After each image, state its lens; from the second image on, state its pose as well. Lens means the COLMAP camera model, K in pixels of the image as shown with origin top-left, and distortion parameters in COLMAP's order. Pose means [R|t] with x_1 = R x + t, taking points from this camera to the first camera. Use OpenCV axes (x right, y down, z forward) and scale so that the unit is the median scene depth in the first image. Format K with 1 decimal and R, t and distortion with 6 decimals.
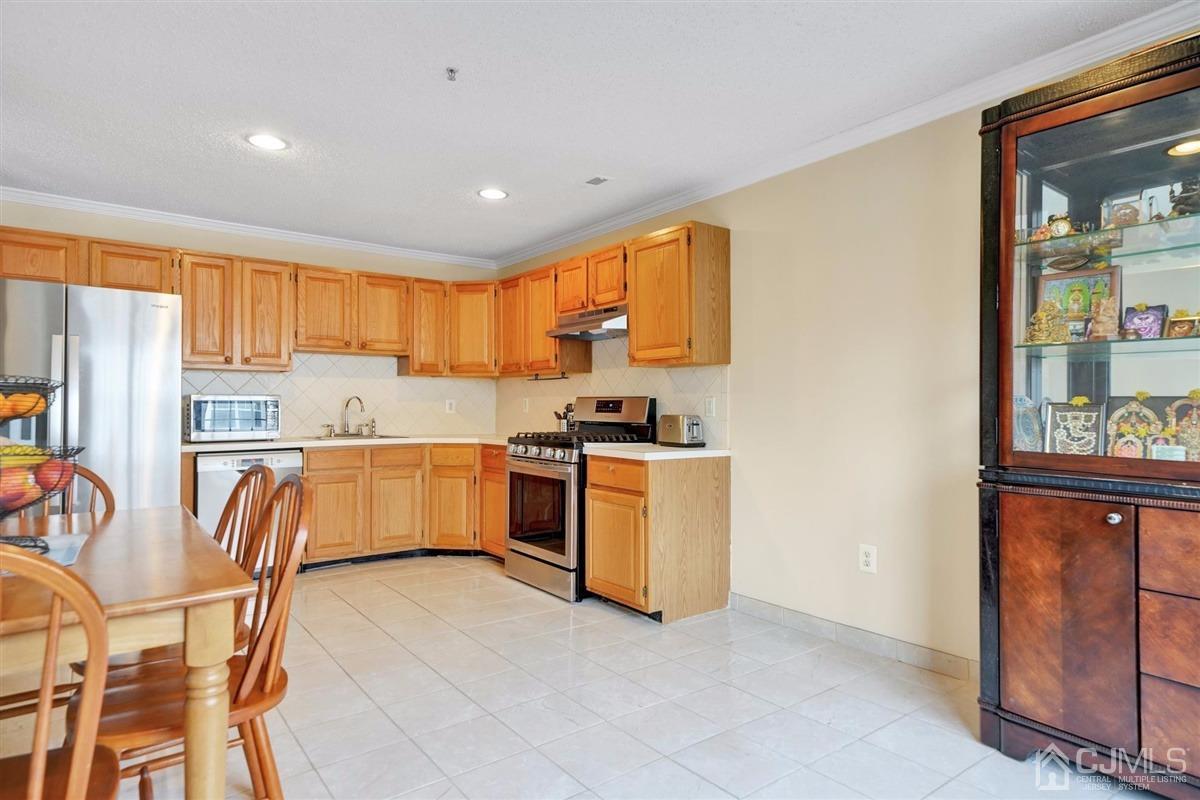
lens RADIAL K [[659.3, 0, 592.0], [0, 659.3, 404.7], [0, 0, 1]] dist [0.023157, 0.001524]
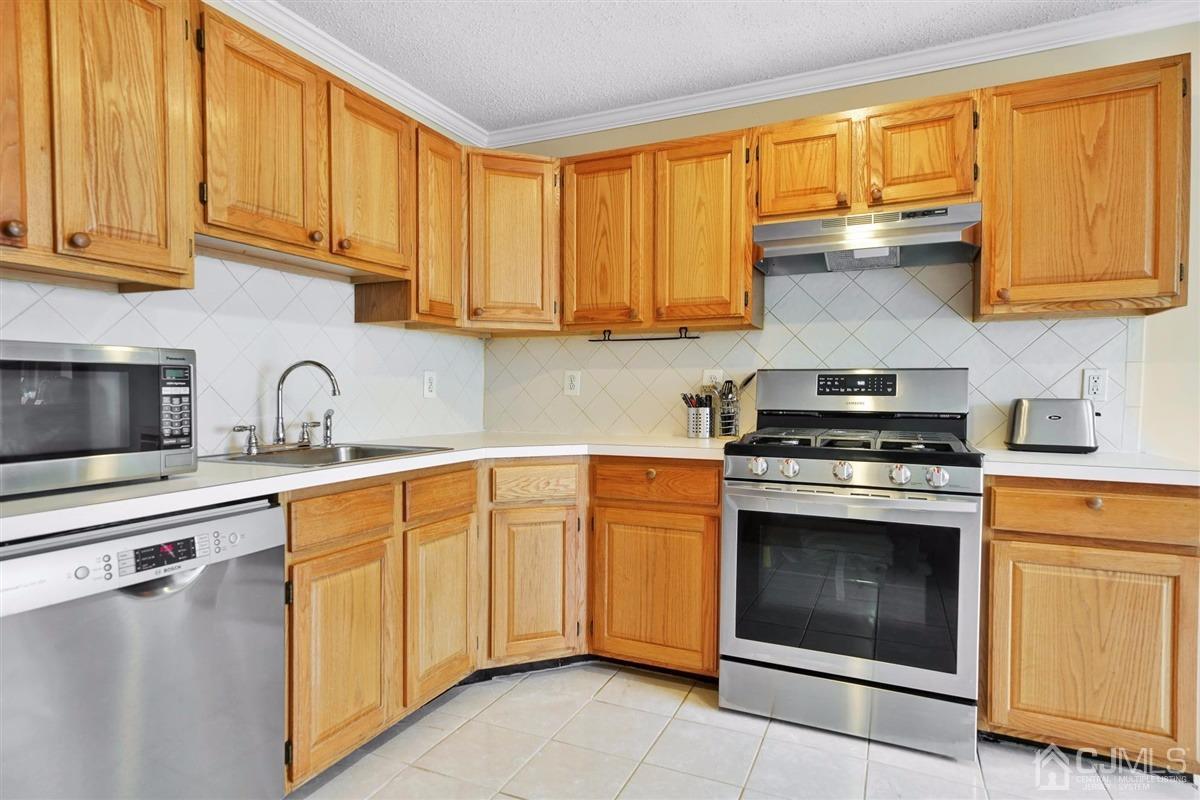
lens RADIAL K [[659.3, 0, 599.9], [0, 659.3, 404.7], [0, 0, 1]] dist [0.023157, 0.001524]
pose [[0.877743, -0.010553, 0.479016, -0.445159], [-0.002614, 0.999637, 0.026812, 0.004856], [-0.479125, -0.024786, 0.877396, 0.571288]]
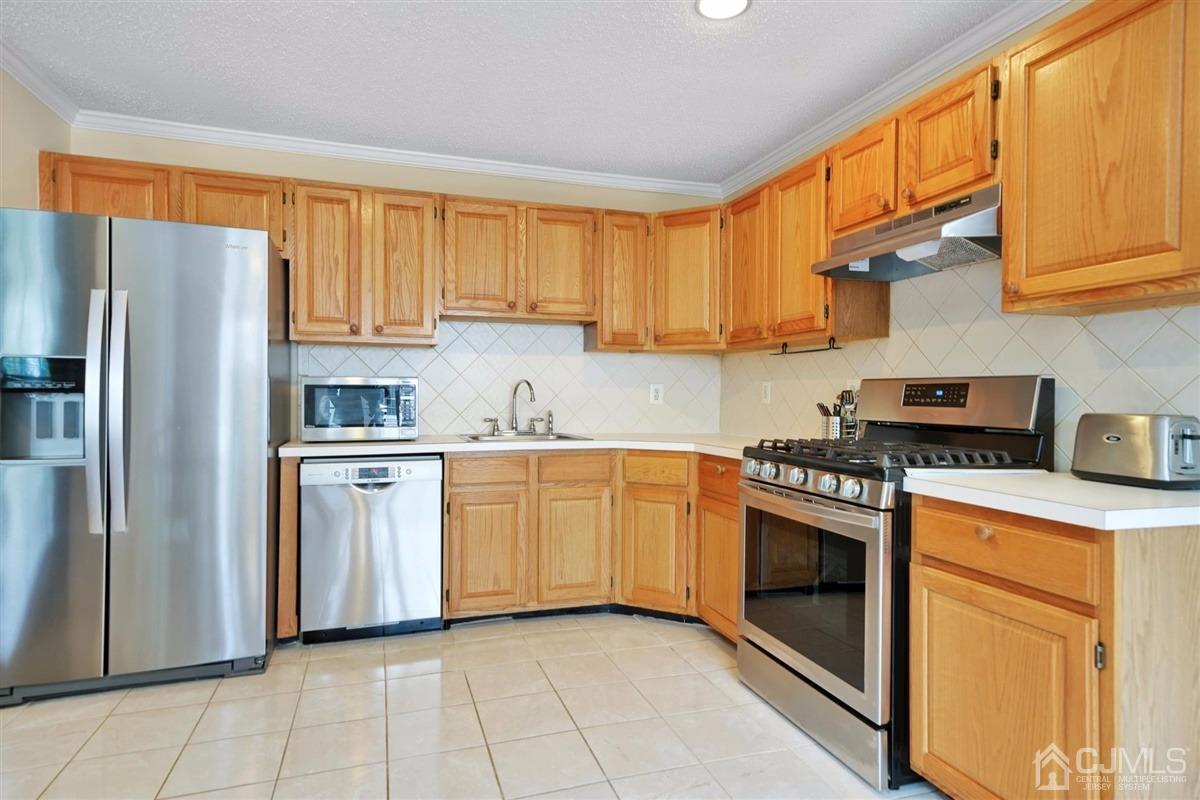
lens RADIAL K [[659.3, 0, 596.4], [0, 659.3, 401.7], [0, 0, 1]] dist [0.023157, 0.001524]
pose [[0.947778, 0.007396, -0.318846, -0.061574], [-0.003429, 0.999910, 0.013003, 0.001887], [0.318913, -0.011231, 0.947717, 0.384243]]
